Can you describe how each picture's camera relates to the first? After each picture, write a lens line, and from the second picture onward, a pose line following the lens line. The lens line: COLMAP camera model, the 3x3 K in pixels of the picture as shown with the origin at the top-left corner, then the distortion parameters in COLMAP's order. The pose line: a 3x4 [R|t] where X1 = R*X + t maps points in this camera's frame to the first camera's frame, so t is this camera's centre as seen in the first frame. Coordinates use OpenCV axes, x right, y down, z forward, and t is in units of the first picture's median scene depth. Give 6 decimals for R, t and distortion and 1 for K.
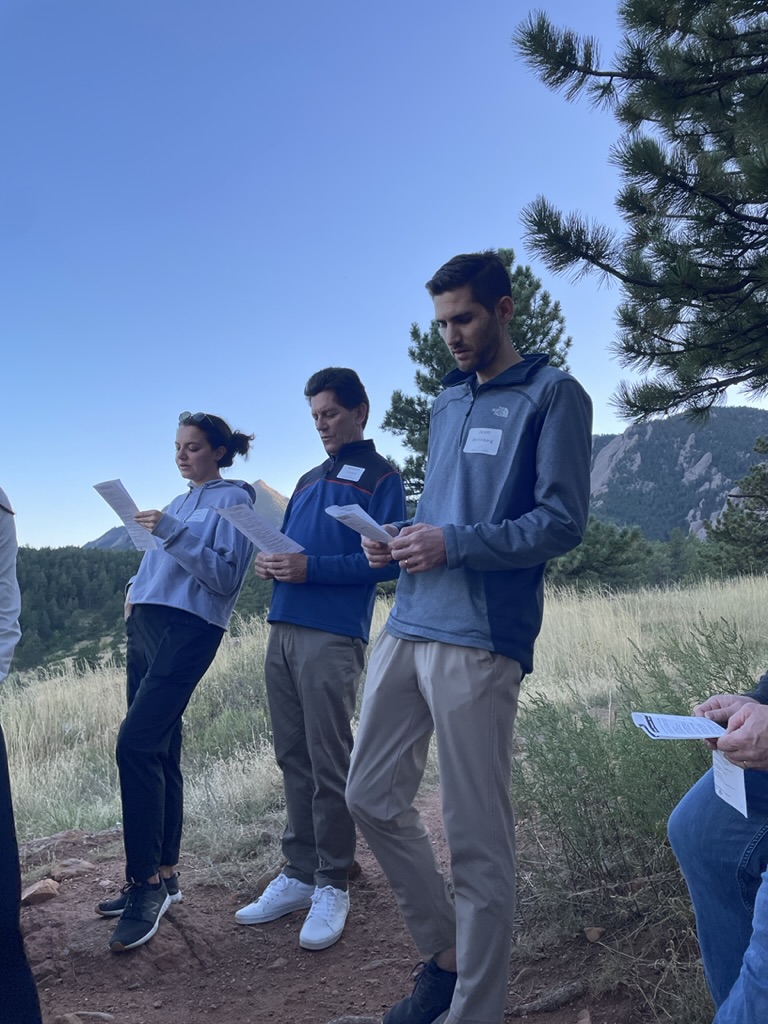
lens RADIAL K [[768.4, 0, 386.7], [0, 768.4, 510.8], [0, 0, 1]] dist [0.062955, -0.091397]
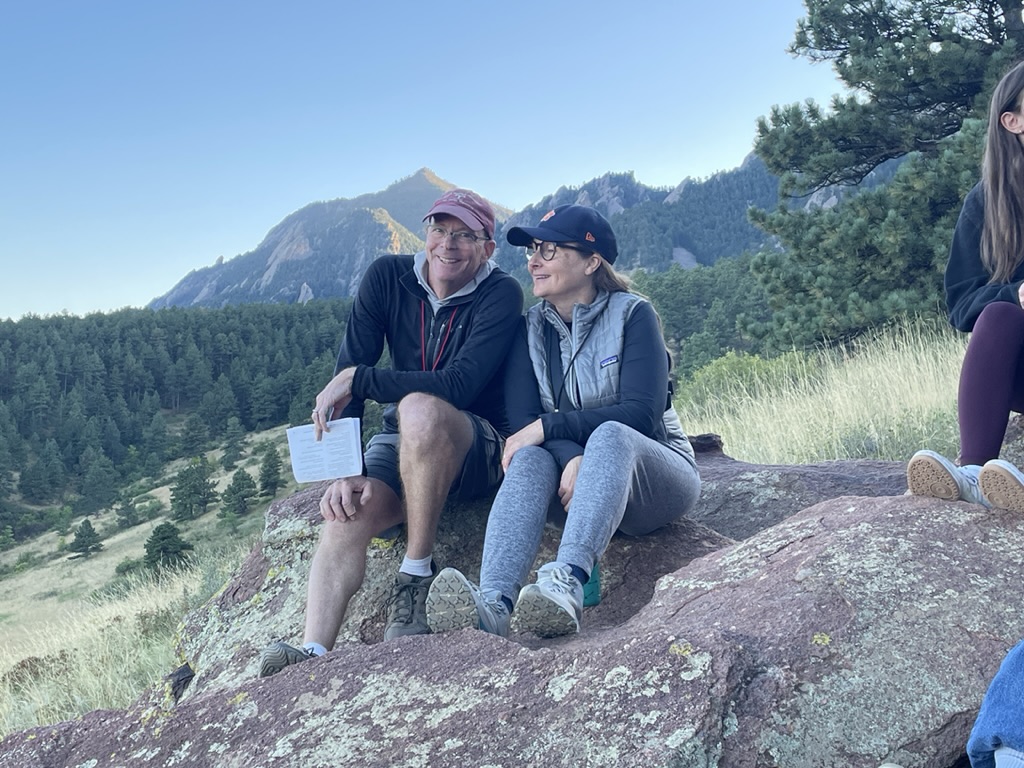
lens RADIAL K [[1323.5, 0, 510.2], [0, 1323.5, 366.2], [0, 0, 1]] dist [0.061472, 0.000000]
pose [[0.991147, -0.079197, -0.106562, -0.122319], [0.091288, 0.989297, 0.113837, -0.007648], [0.096406, -0.122557, 0.987768, -0.029219]]
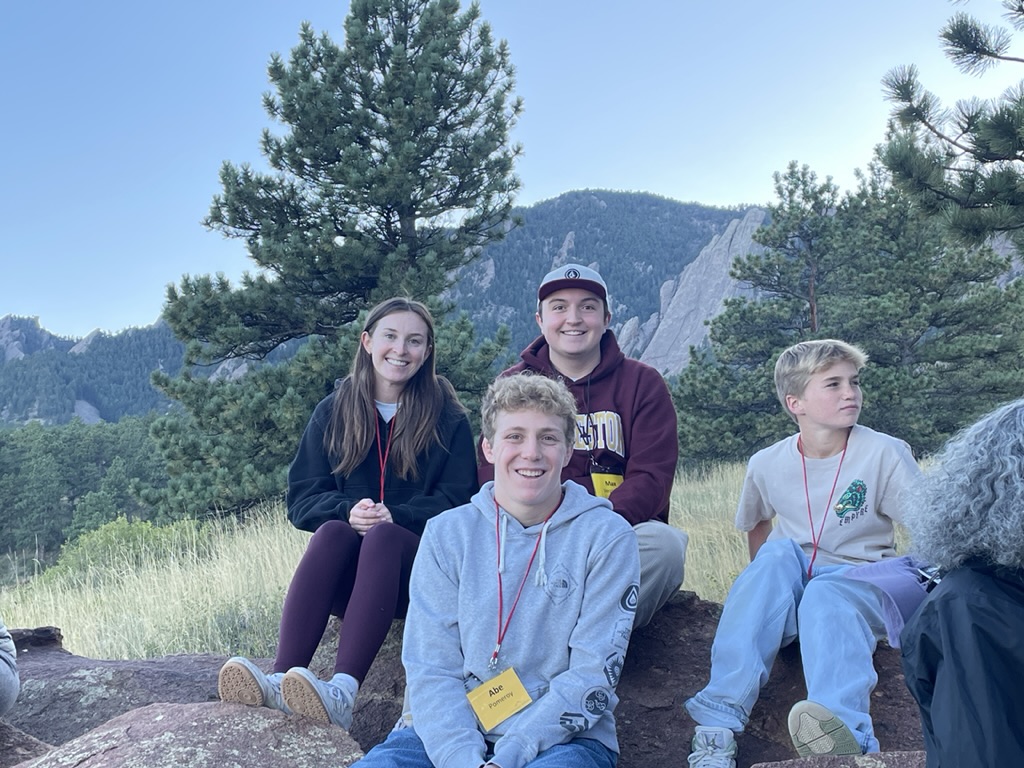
lens RADIAL K [[1323.5, 0, 513.4], [0, 1323.5, 375.1], [0, 0, 1]] dist [0.061472, 0.000000]
pose [[0.943224, 0.003025, 0.332145, -0.116931], [-0.009142, 0.999816, 0.016856, -0.011819], [-0.332033, -0.018935, 0.943078, -0.035342]]
